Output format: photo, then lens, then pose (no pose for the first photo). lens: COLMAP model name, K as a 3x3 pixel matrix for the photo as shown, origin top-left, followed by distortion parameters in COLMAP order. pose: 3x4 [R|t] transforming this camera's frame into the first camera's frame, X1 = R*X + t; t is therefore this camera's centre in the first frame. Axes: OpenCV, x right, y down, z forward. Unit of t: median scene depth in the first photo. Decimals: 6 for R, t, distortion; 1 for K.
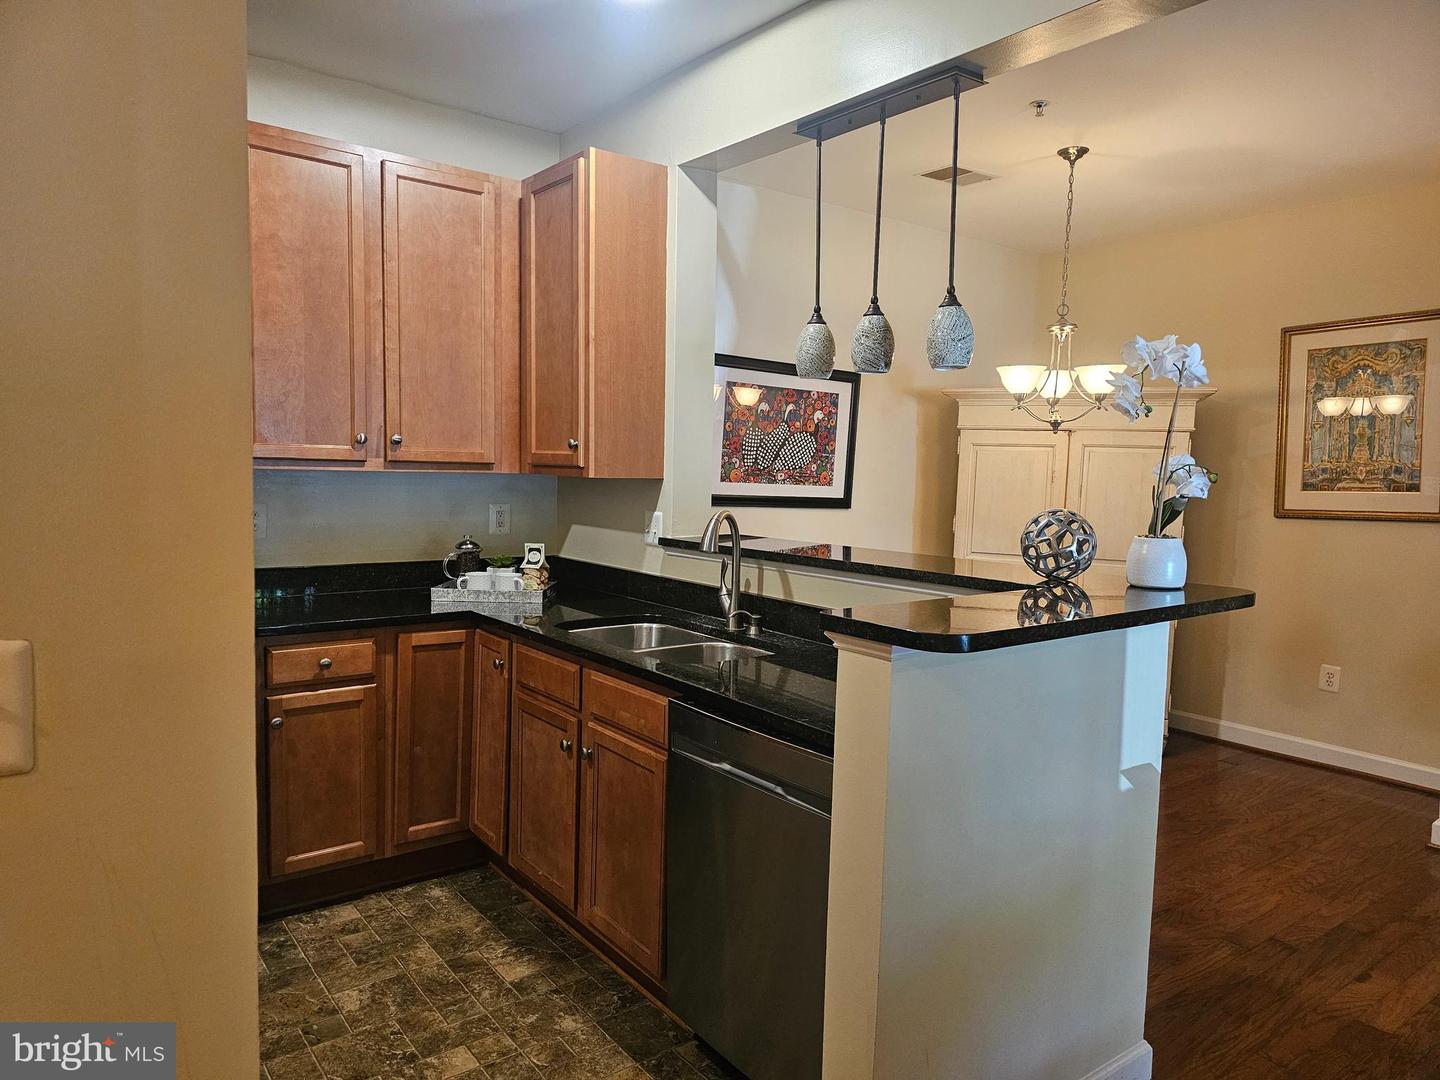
lens RADIAL K [[965.9, 0, 720.0], [0, 965.9, 540.0], [0, 0, 1]] dist [0.076182, -0.055029]
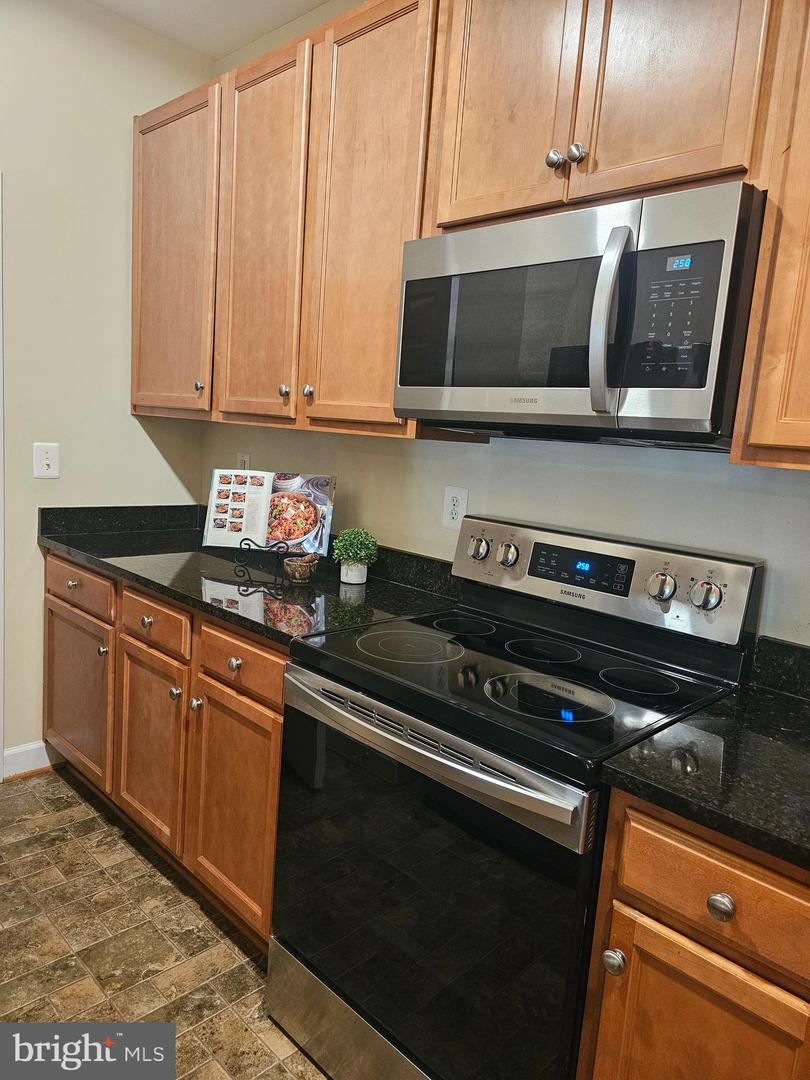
lens RADIAL K [[717.5, 0, 407.7], [0, 717.5, 536.2], [0, 0, 1]] dist [0.078914, -0.083736]
pose [[0.151450, 0.125999, -0.980401, -0.116908], [-0.149227, 0.983389, 0.103331, -0.046107], [0.977136, 0.130653, 0.167737, 0.731702]]
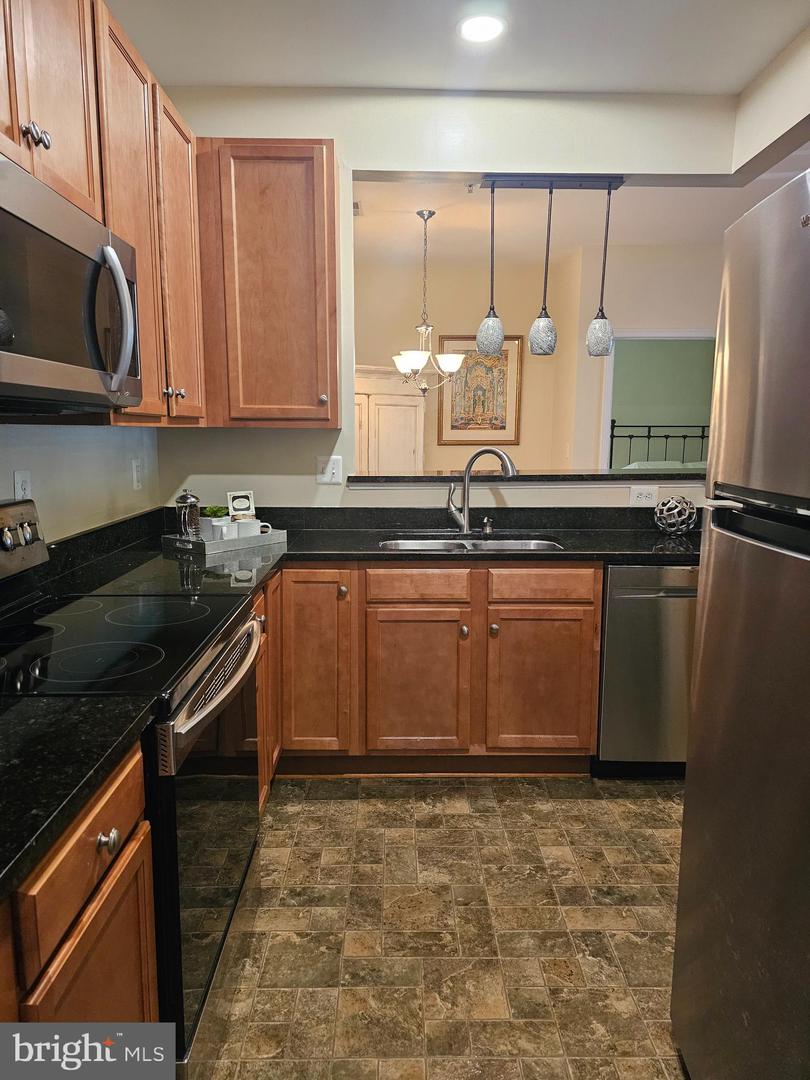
lens RADIAL K [[717.5, 0, 407.7], [0, 717.5, 536.2], [0, 0, 1]] dist [0.078914, -0.083736]
pose [[0.589654, -0.141545, 0.795156, -0.822741], [0.073519, 0.989843, 0.121683, -0.035517], [-0.804303, -0.013292, 0.594071, 0.412278]]
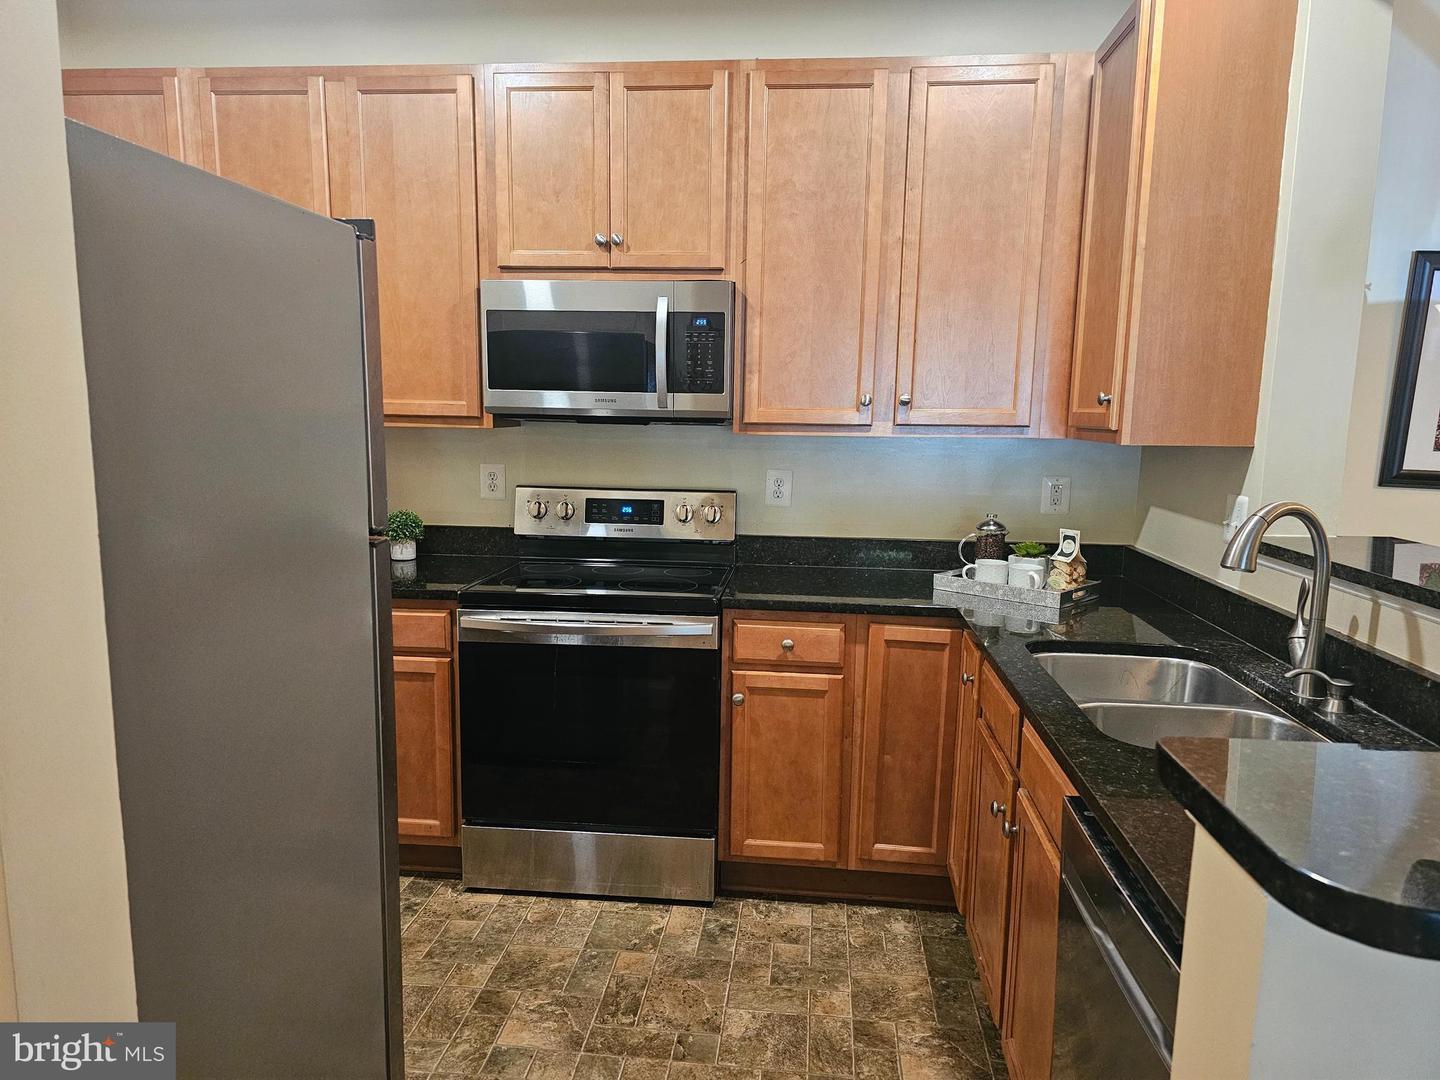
lens RADIAL K [[956.7, 0, 716.6], [0, 956.7, 546.5], [0, 0, 1]] dist [0.078914, -0.083736]
pose [[0.731382, 0.082847, -0.676917, 0.141691], [-0.052604, 0.996490, 0.065122, -0.020685], [0.679936, -0.012021, 0.733173, 0.271086]]
